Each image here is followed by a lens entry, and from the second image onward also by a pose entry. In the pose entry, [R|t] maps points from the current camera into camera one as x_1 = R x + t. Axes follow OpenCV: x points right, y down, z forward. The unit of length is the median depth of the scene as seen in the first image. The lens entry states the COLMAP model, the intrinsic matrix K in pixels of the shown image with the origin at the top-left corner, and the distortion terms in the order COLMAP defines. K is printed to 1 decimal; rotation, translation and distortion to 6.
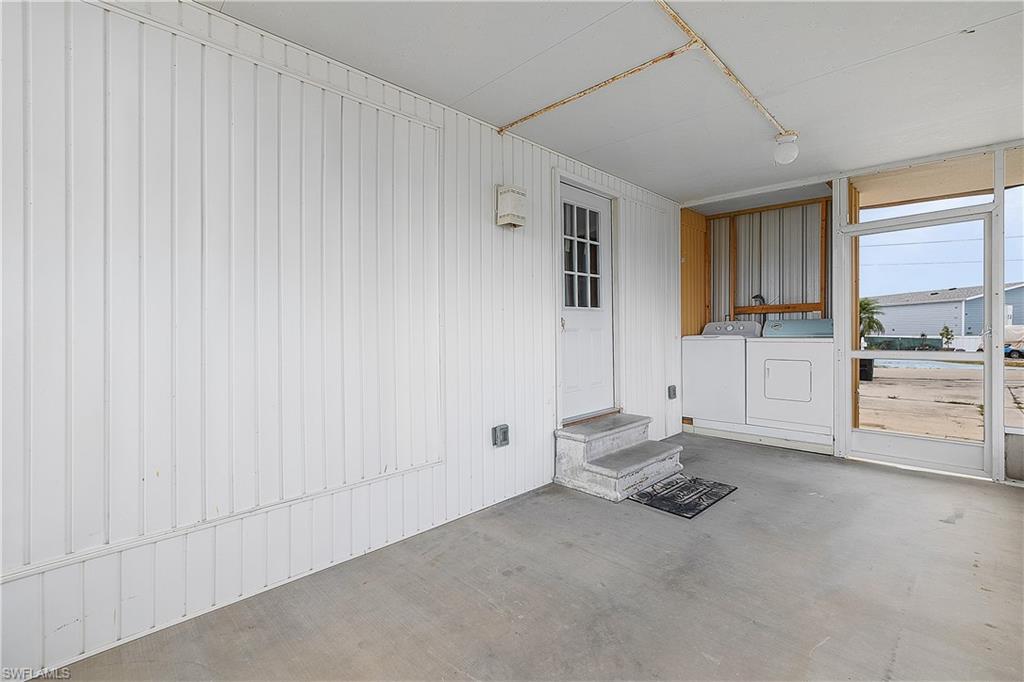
lens RADIAL K [[429.3, 0, 514.1], [0, 429.3, 333.8], [0, 0, 1]] dist [0.001481, 0.000264]
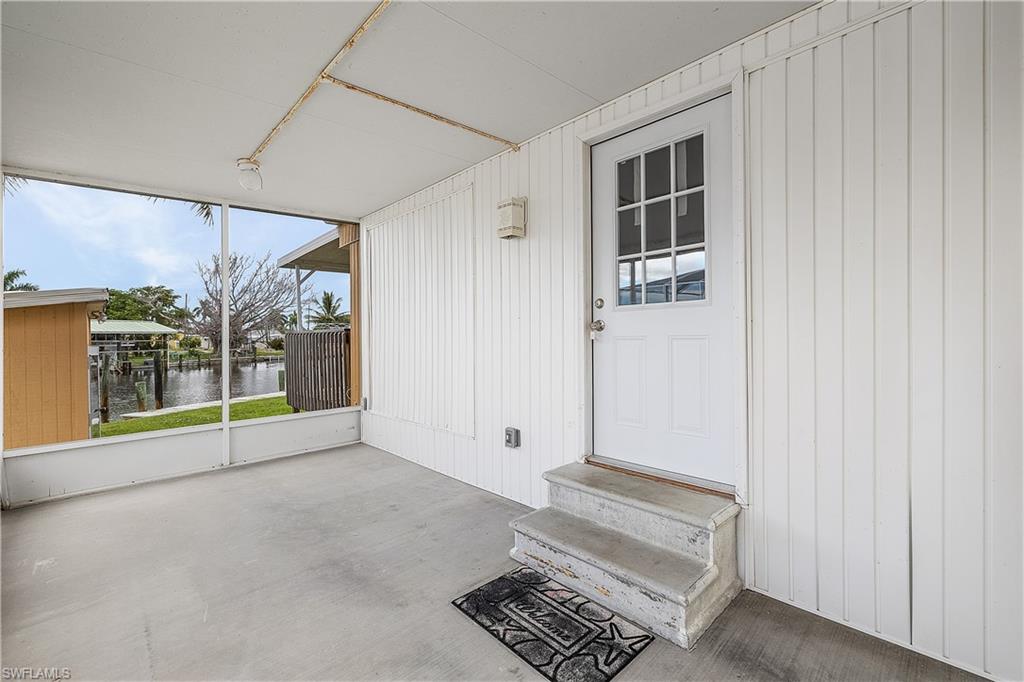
lens RADIAL K [[429.3, 0, 514.1], [0, 429.3, 333.8], [0, 0, 1]] dist [0.001481, 0.000264]
pose [[0.013899, 0.005018, -0.999891, 1.020596], [0.001274, 0.999987, 0.005036, -0.024615], [0.999903, -0.001344, 0.013892, 0.984395]]
